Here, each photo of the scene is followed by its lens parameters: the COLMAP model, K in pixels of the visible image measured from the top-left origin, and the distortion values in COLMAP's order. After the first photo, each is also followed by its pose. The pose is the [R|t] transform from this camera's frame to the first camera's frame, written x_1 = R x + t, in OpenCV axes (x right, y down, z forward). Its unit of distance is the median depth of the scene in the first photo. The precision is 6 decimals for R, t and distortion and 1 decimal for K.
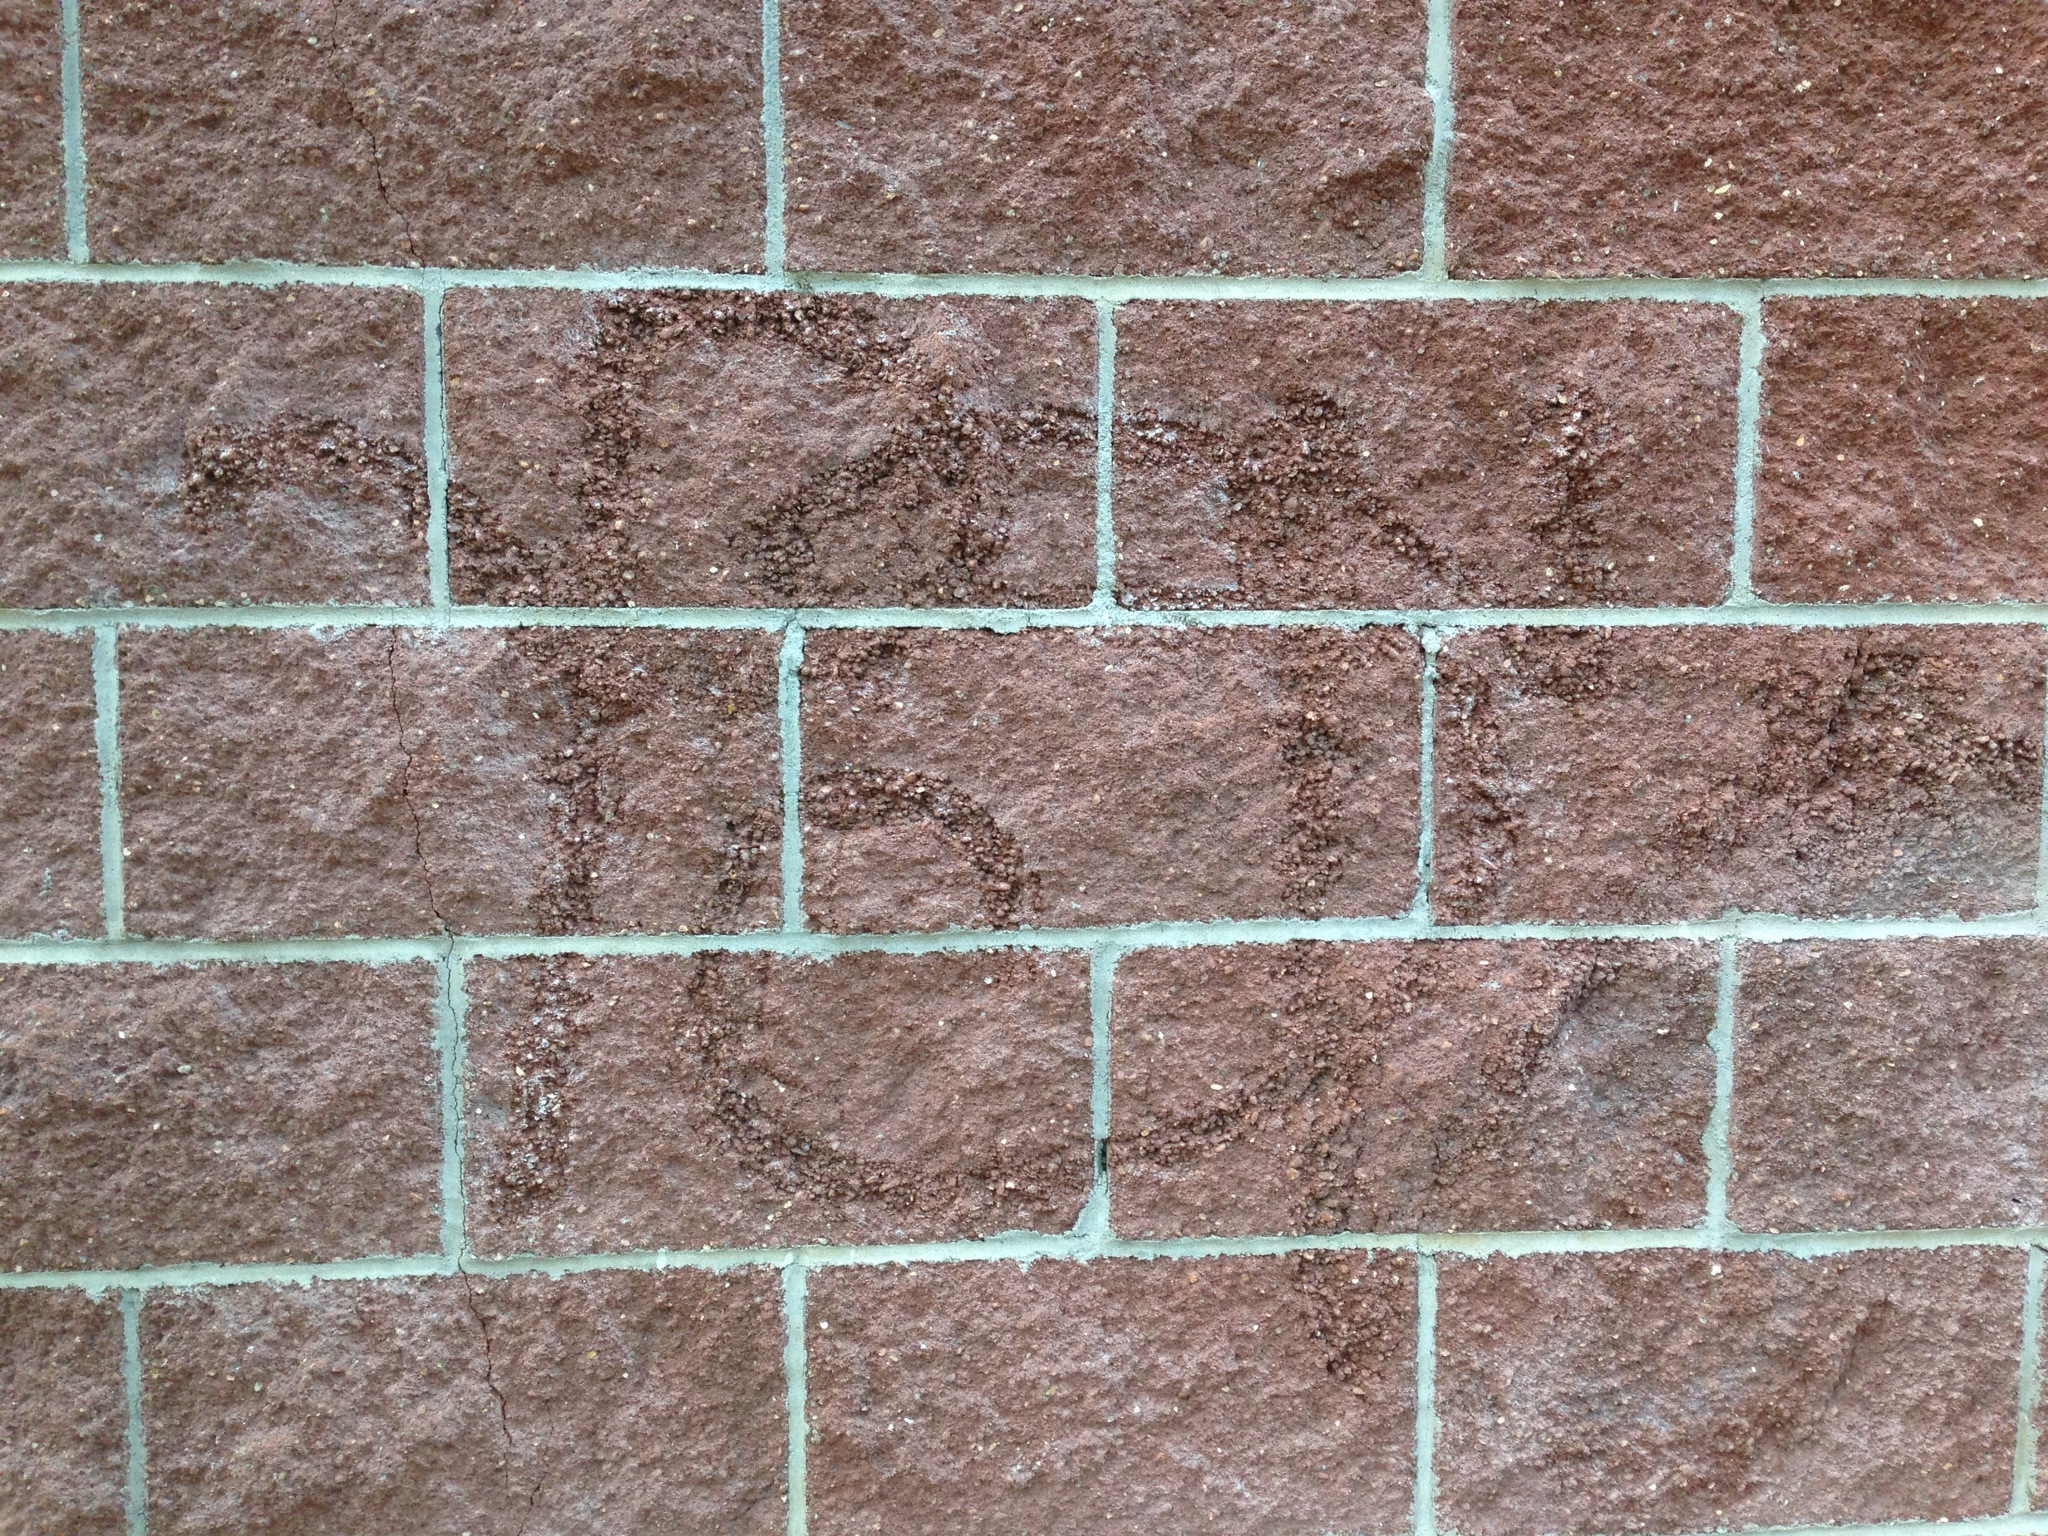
lens RADIAL K [[1866.7, 0, 1024.0], [0, 1866.7, 768.0], [0, 0, 1]] dist [0.109979, -0.130054]
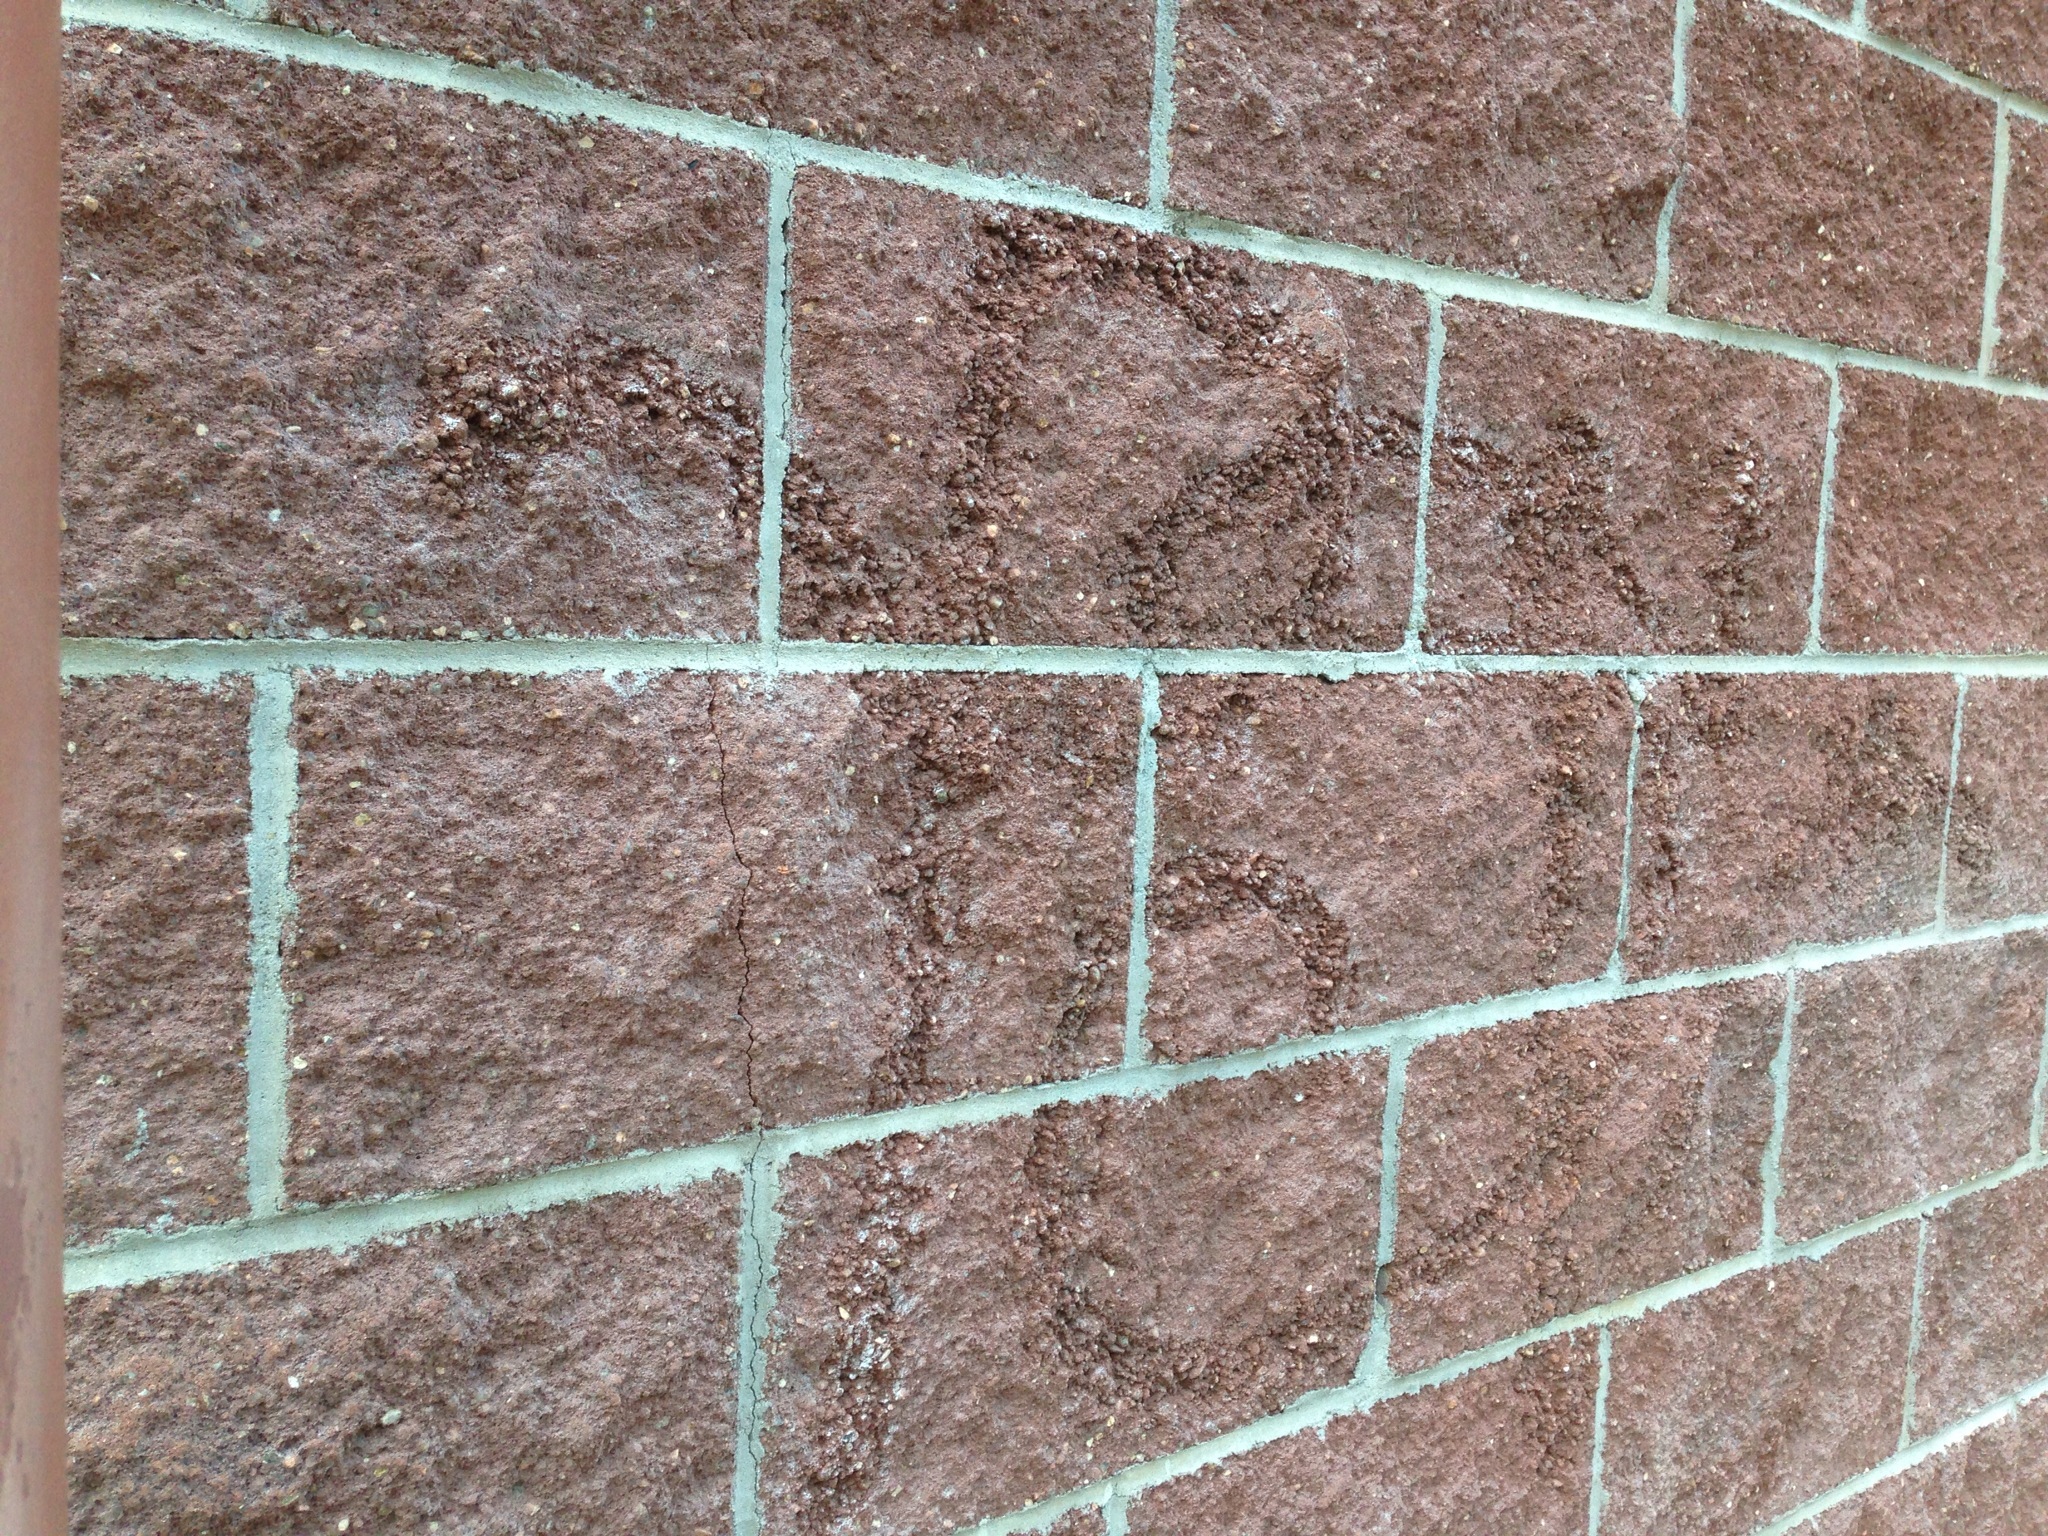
lens RADIAL K [[1866.7, 0, 1024.0], [0, 1866.7, 768.0], [0, 0, 1]] dist [0.109979, -0.130054]
pose [[0.822171, -0.023439, 0.568758, -0.595831], [0.015306, 0.999701, 0.019073, -0.050859], [-0.569035, -0.006976, 0.822284, 0.391403]]
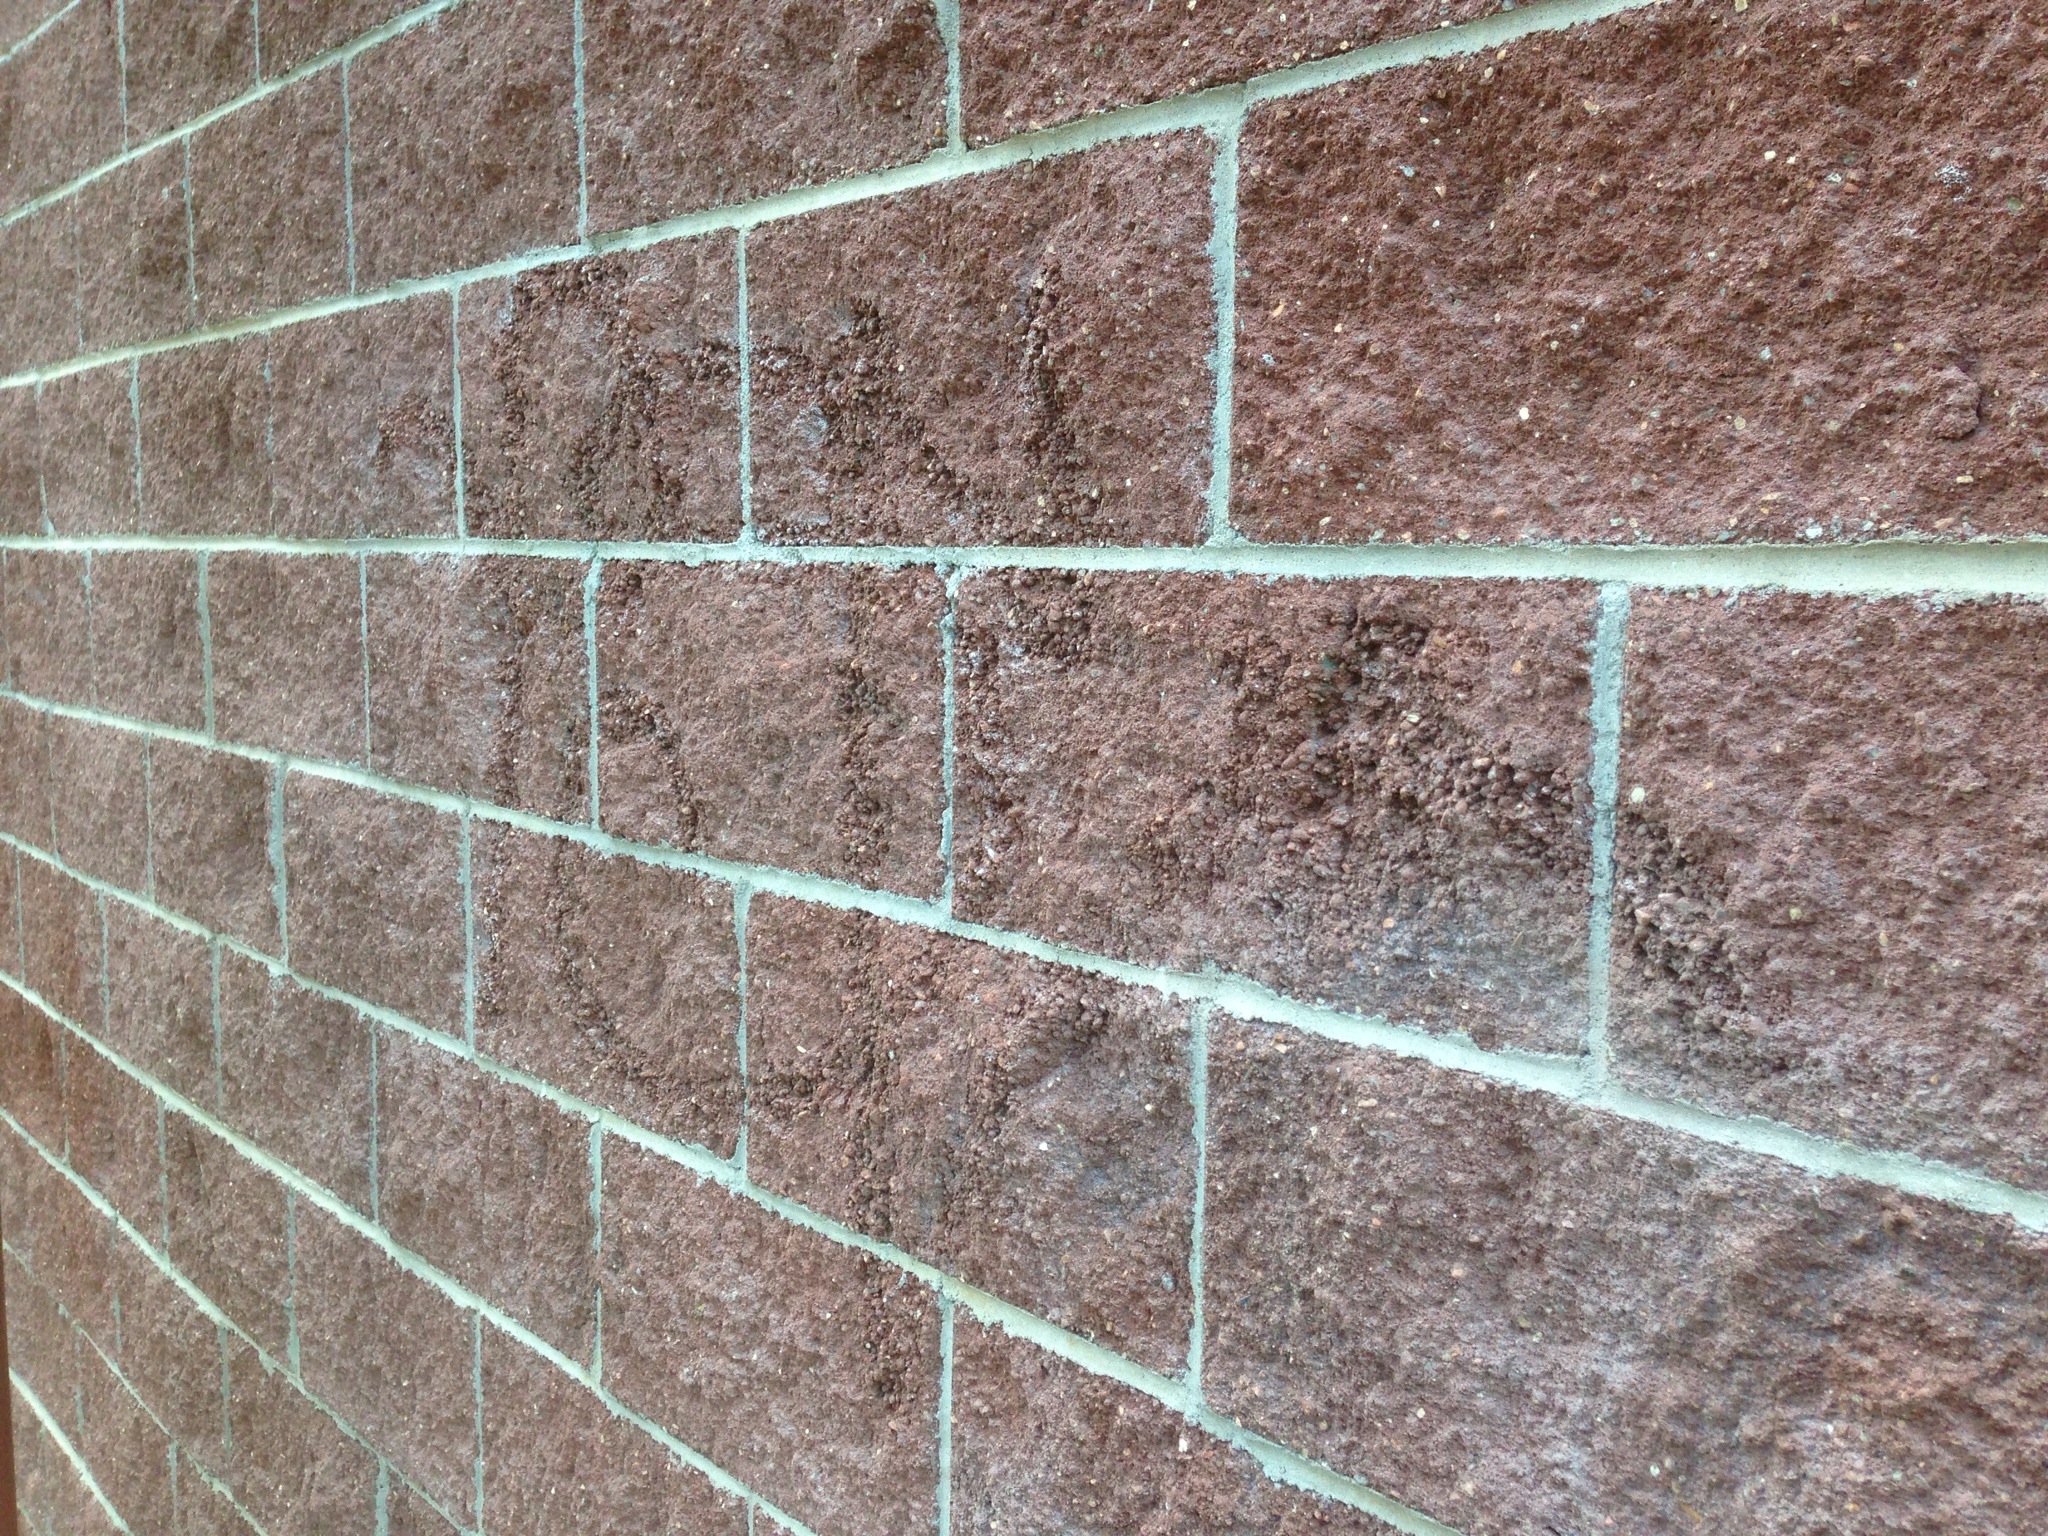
lens RADIAL K [[1913.1, 0, 1024.0], [0, 1913.1, 768.0], [0, 0, 1]] dist [0.093381, 0.017224]
pose [[0.588008, 0.097768, -0.802925, 0.953709], [-0.084353, 0.994667, 0.059341, -0.039504], [0.804445, 0.032836, 0.593119, 0.519322]]
